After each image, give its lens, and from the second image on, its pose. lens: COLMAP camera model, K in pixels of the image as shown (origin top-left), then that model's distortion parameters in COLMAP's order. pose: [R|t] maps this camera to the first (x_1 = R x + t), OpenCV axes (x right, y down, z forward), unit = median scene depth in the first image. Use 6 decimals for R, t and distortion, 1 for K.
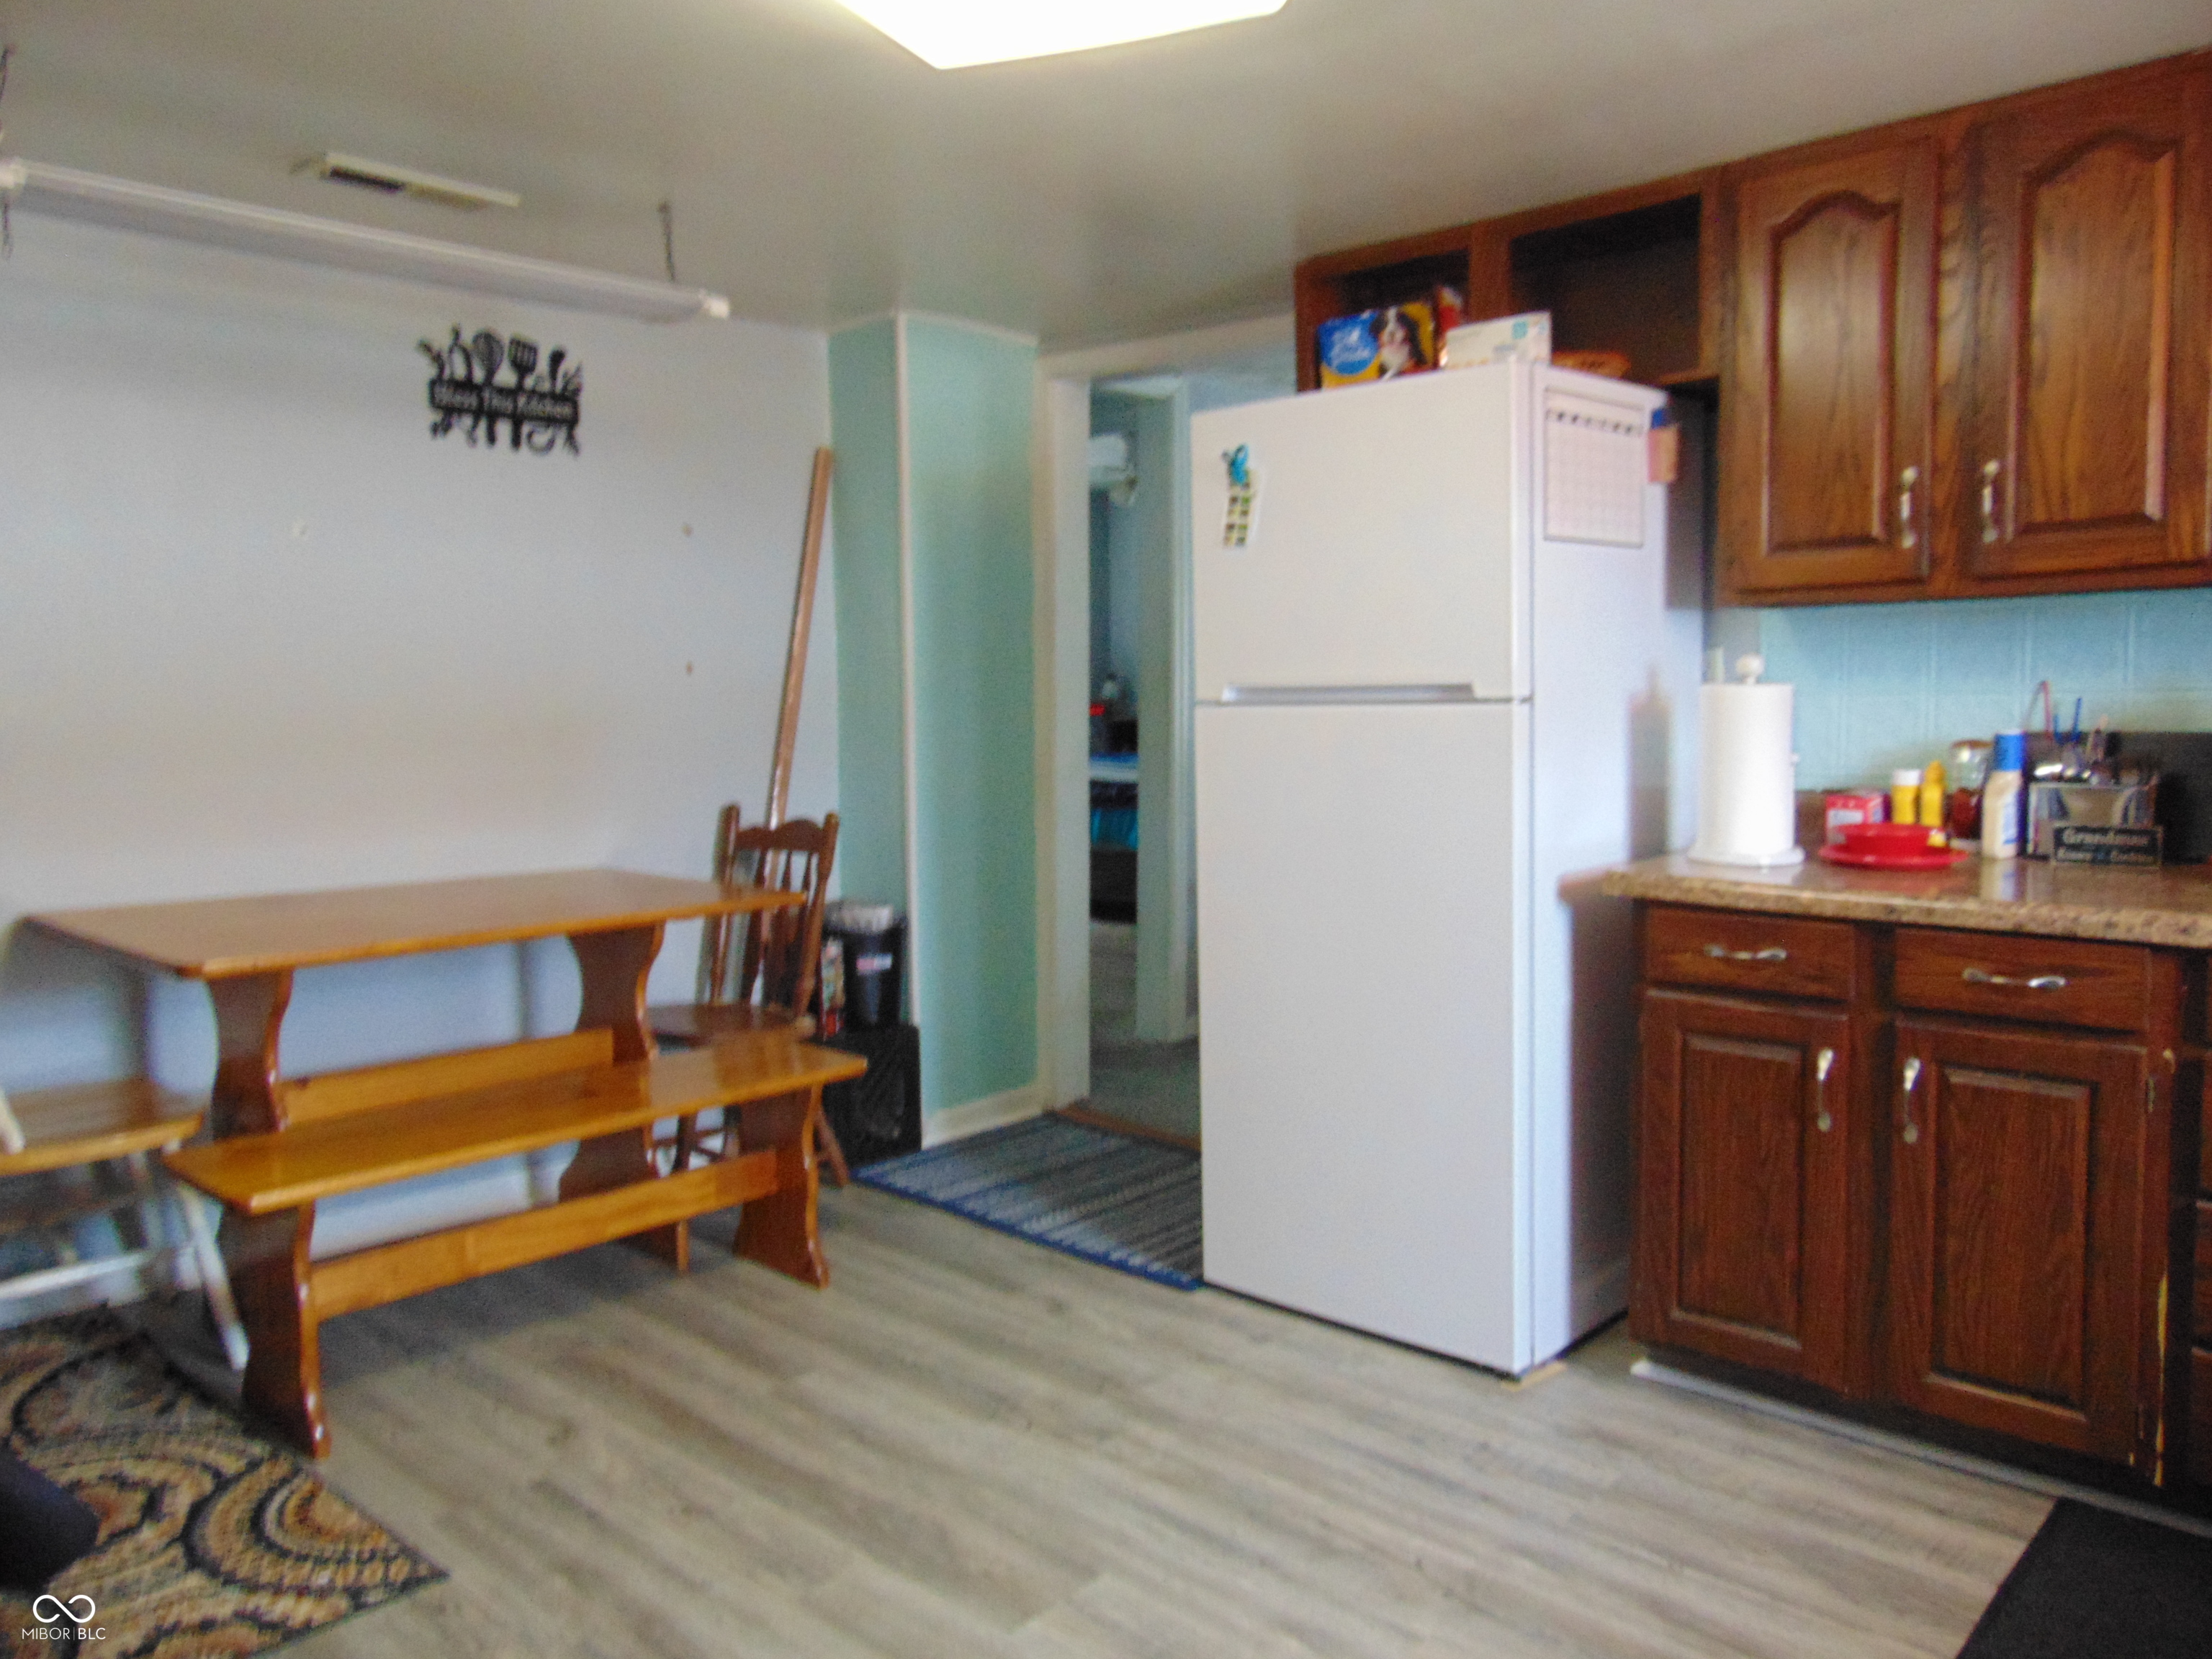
lens RADIAL K [[1662.4, 0, 1108.1], [0, 1662.4, 839.3], [0, 0, 1]] dist [-0.029394, 0.067802]
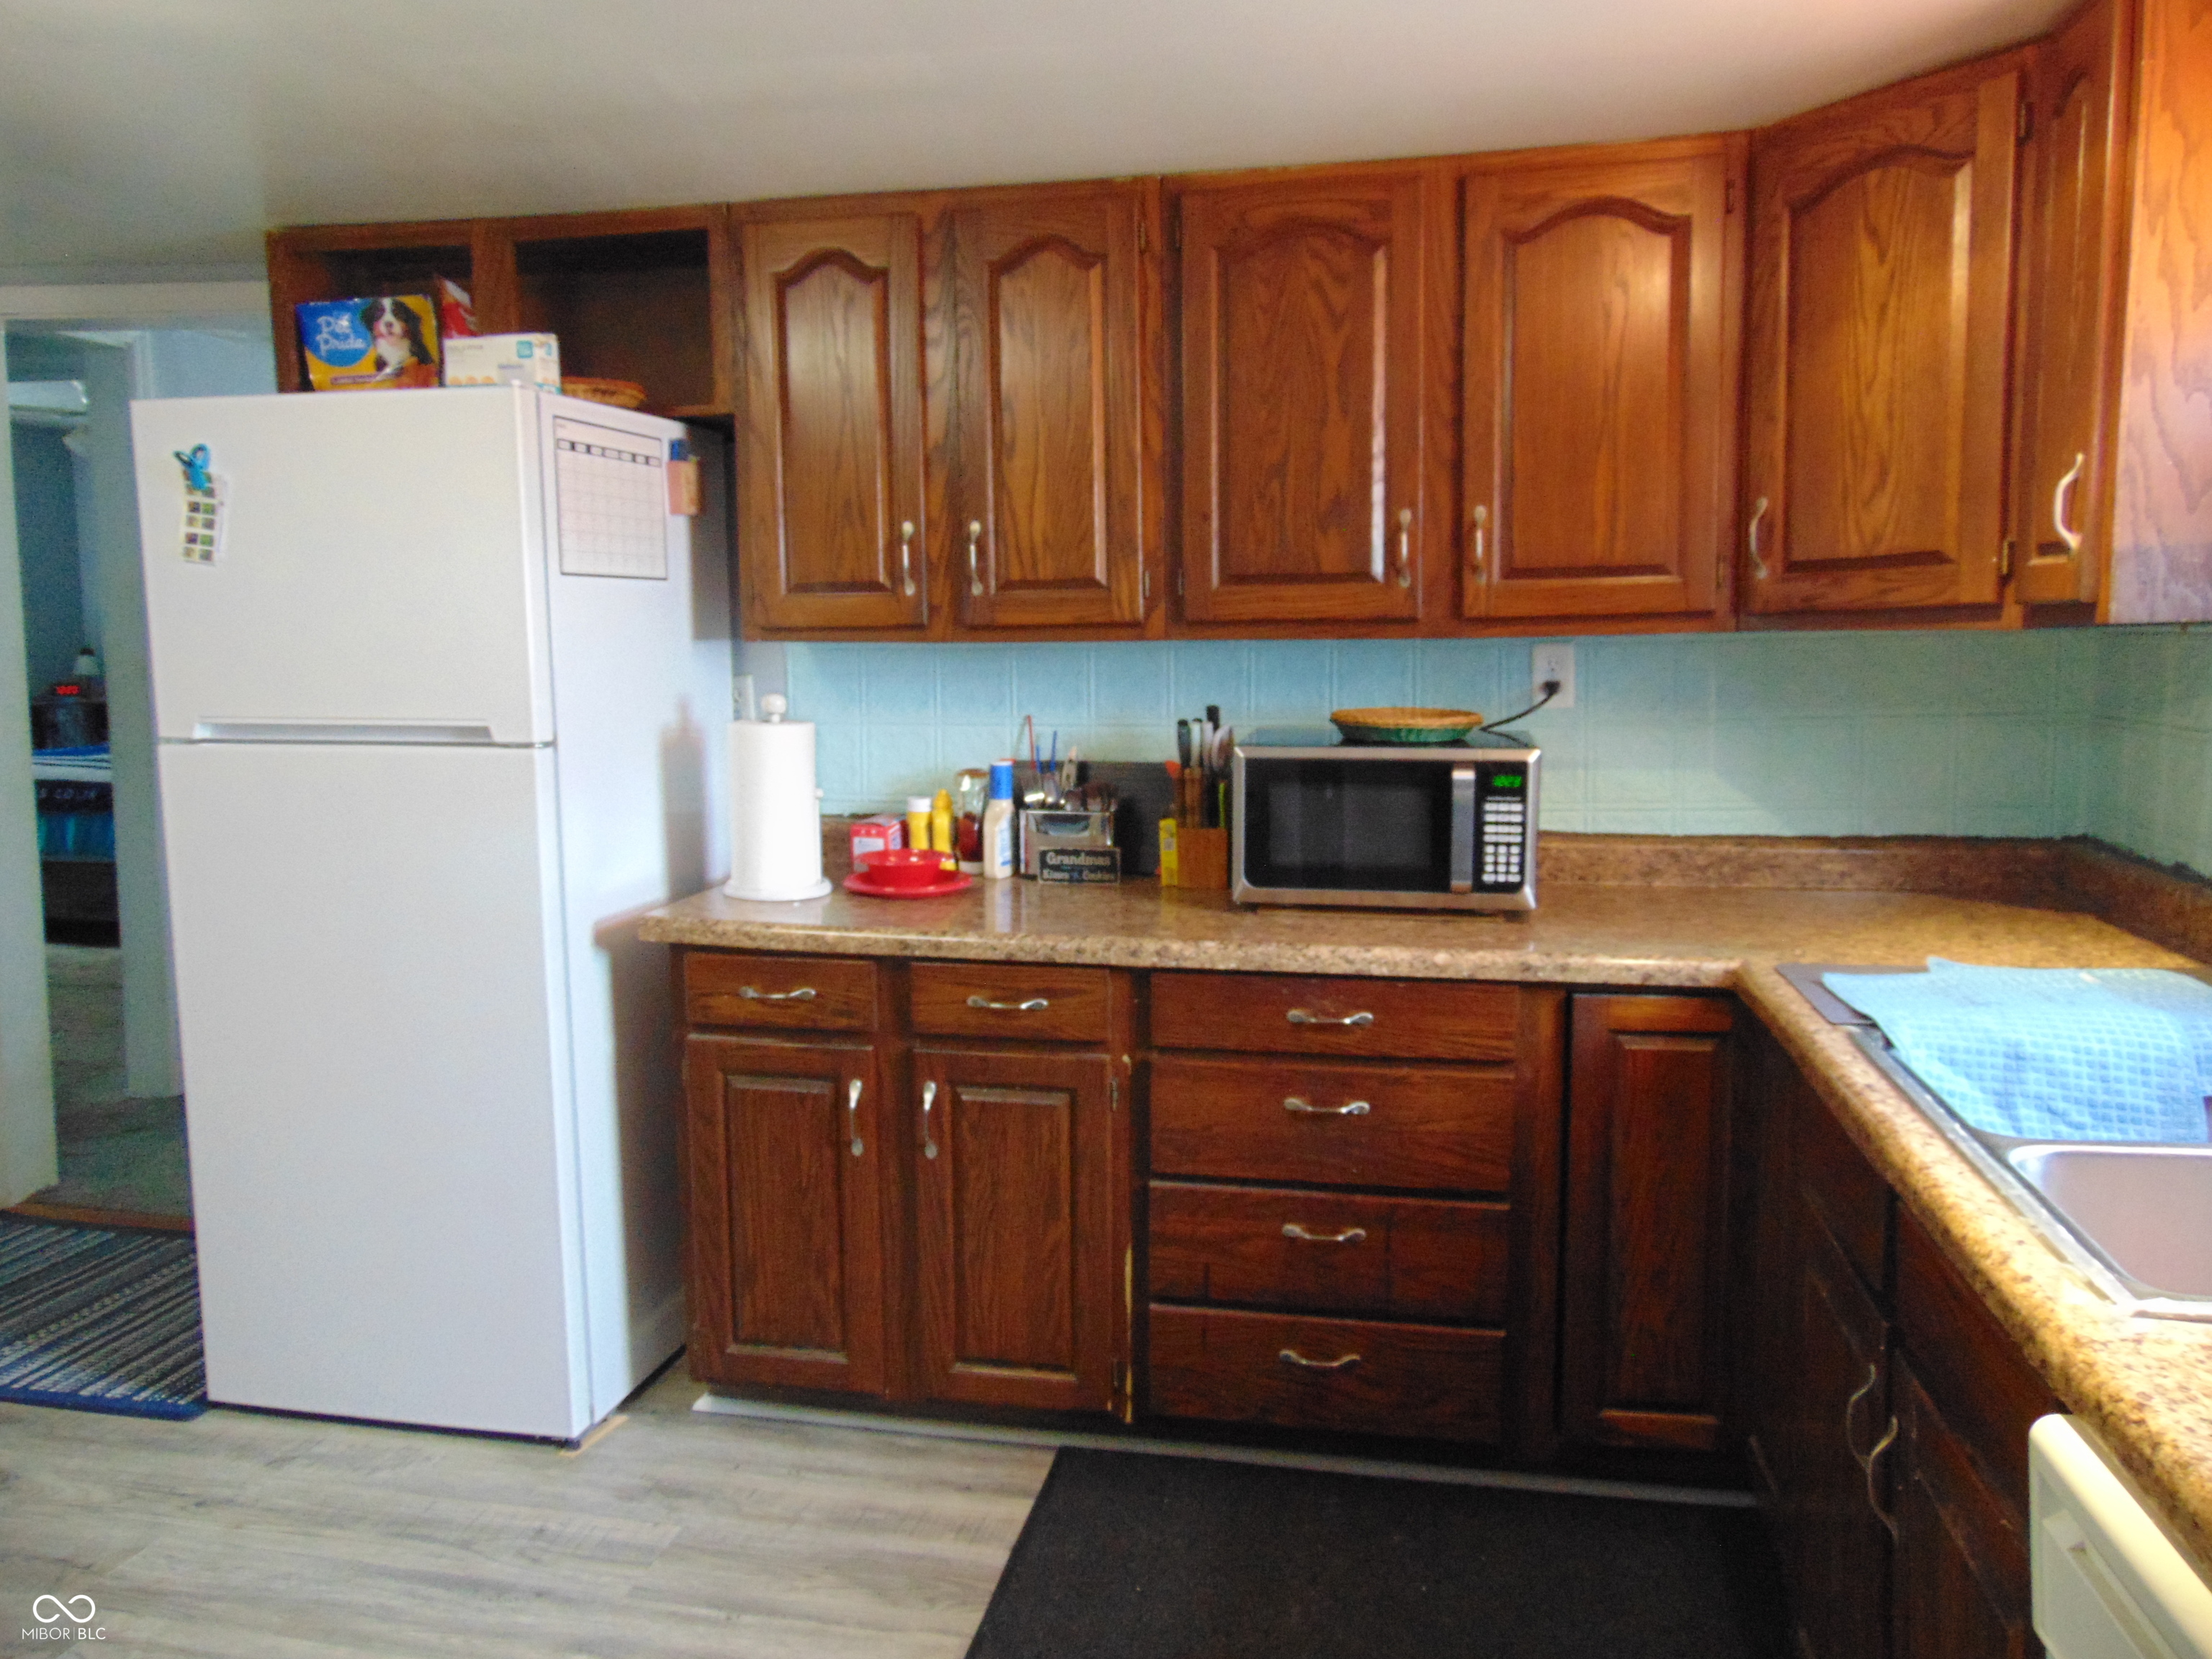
lens RADIAL K [[1662.4, 0, 1111.5], [0, 1662.4, 844.0], [0, 0, 1]] dist [-0.029394, 0.067802]
pose [[0.855349, -0.050172, 0.515618, 0.035062], [0.035890, 0.998647, 0.037634, -0.052455], [-0.516808, -0.013685, 0.855992, 0.016772]]
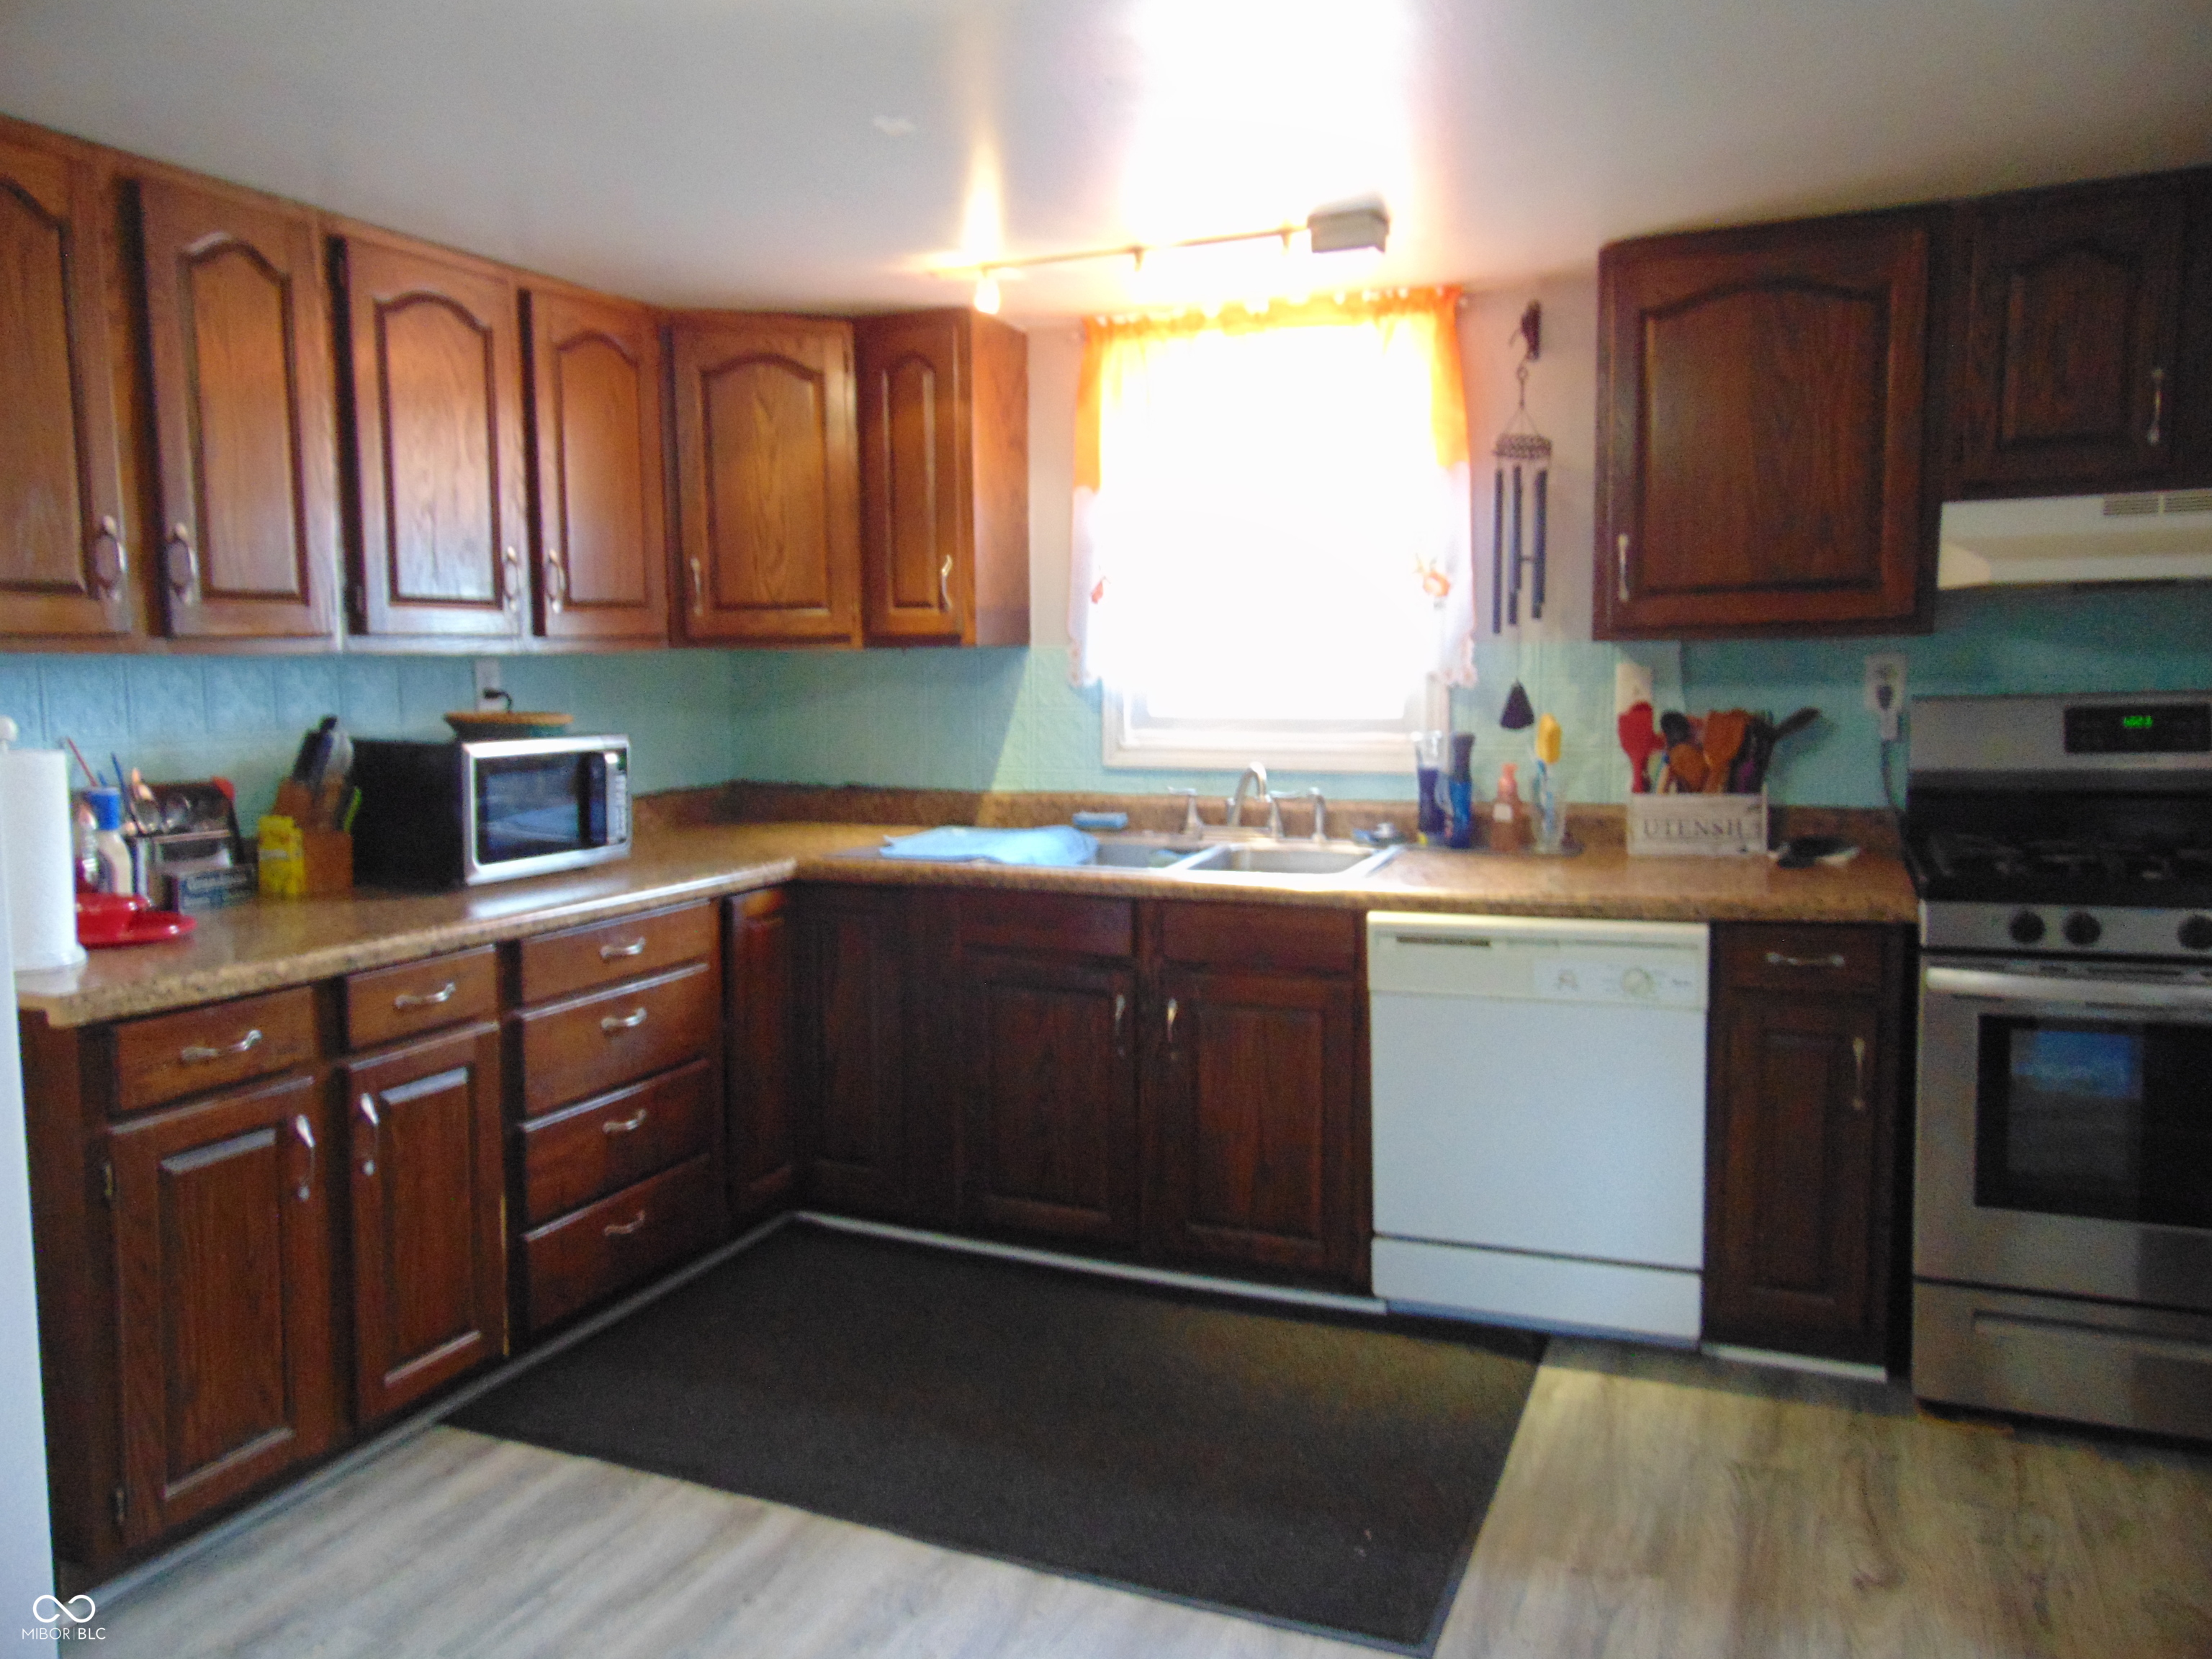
lens RADIAL K [[1662.4, 0, 1094.5], [0, 1662.4, 838.2], [0, 0, 1]] dist [-0.029394, 0.067802]
pose [[-0.338659, -0.082968, 0.937244, -0.600435], [0.093586, 0.988195, 0.121295, -0.105674], [-0.936243, 0.128791, -0.326896, 0.807735]]
